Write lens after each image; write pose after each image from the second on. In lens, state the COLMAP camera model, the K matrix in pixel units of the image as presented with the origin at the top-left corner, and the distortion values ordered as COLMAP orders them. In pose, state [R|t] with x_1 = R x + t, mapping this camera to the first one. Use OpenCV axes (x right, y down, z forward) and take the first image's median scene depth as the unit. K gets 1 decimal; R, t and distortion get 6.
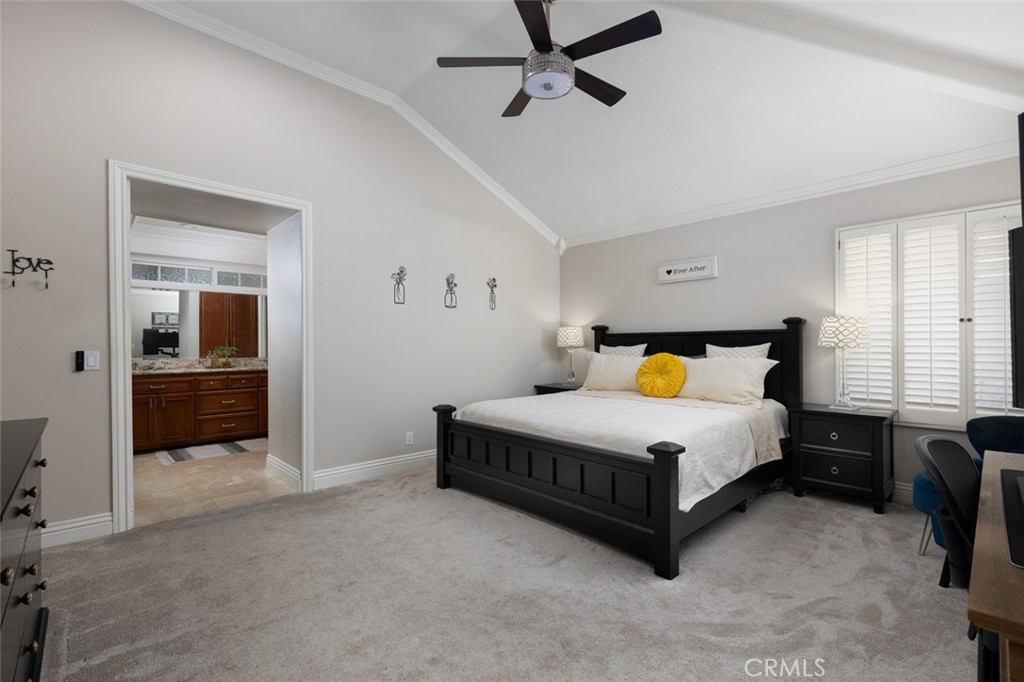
lens RADIAL K [[455.2, 0, 512.0], [0, 455.2, 341.0], [0, 0, 1]] dist [-0.000059, 0.000039]
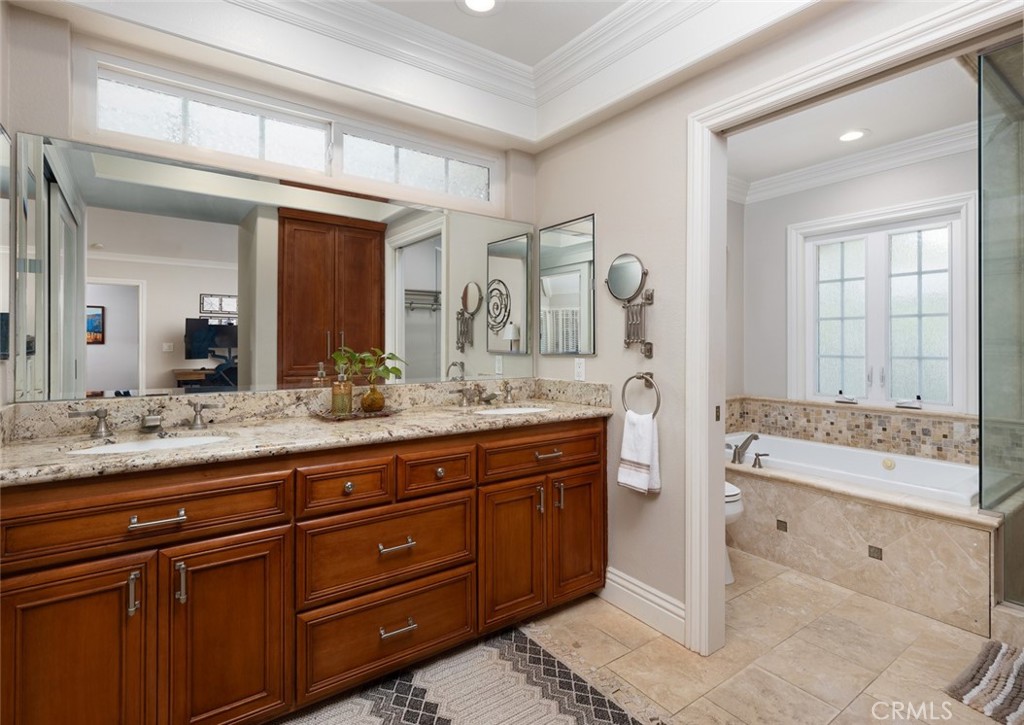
lens RADIAL K [[505.3, 0, 512.0], [0, 505.3, 337.6], [0, 0, 1]] dist [-0.000447, -0.000097]
pose [[0.991210, 0.001533, -0.132290, -0.484604], [-0.002188, 0.999986, -0.004799, 0.004340], [0.132281, 0.005047, 0.991199, 0.659439]]
